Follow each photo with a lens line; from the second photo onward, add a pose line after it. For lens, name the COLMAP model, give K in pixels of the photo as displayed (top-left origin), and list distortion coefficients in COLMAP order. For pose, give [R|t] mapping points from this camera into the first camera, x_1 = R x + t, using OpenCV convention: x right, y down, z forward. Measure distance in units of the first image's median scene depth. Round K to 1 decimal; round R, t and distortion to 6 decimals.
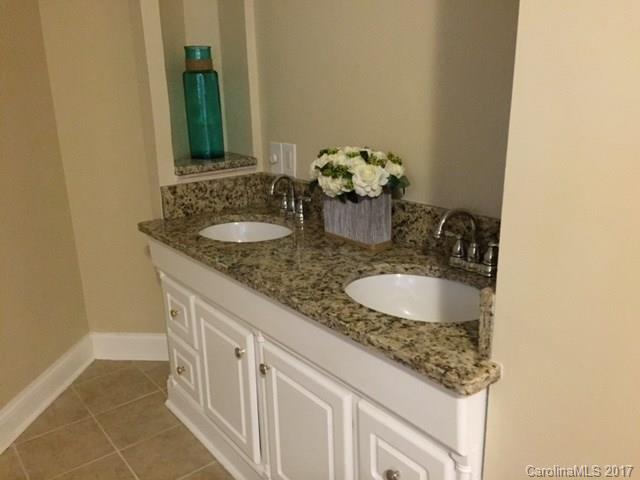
lens RADIAL K [[550.6, 0, 319.6], [0, 550.6, 240.5], [0, 0, 1]] dist [0.064897, -0.077845]
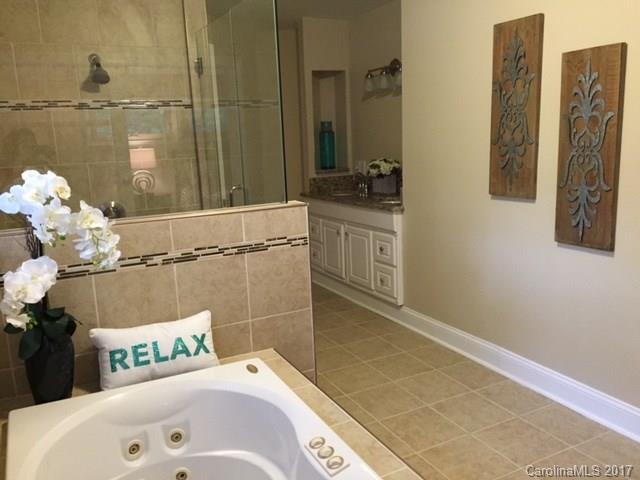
lens RADIAL K [[550.6, 0, 319.8], [0, 550.6, 239.5], [0, 0, 1]] dist [0.064897, -0.077845]
pose [[0.980455, 0.018454, -0.195877, 0.239475], [-0.036714, 0.995265, -0.090002, 0.389035], [0.193289, 0.095434, 0.976490, -1.339241]]
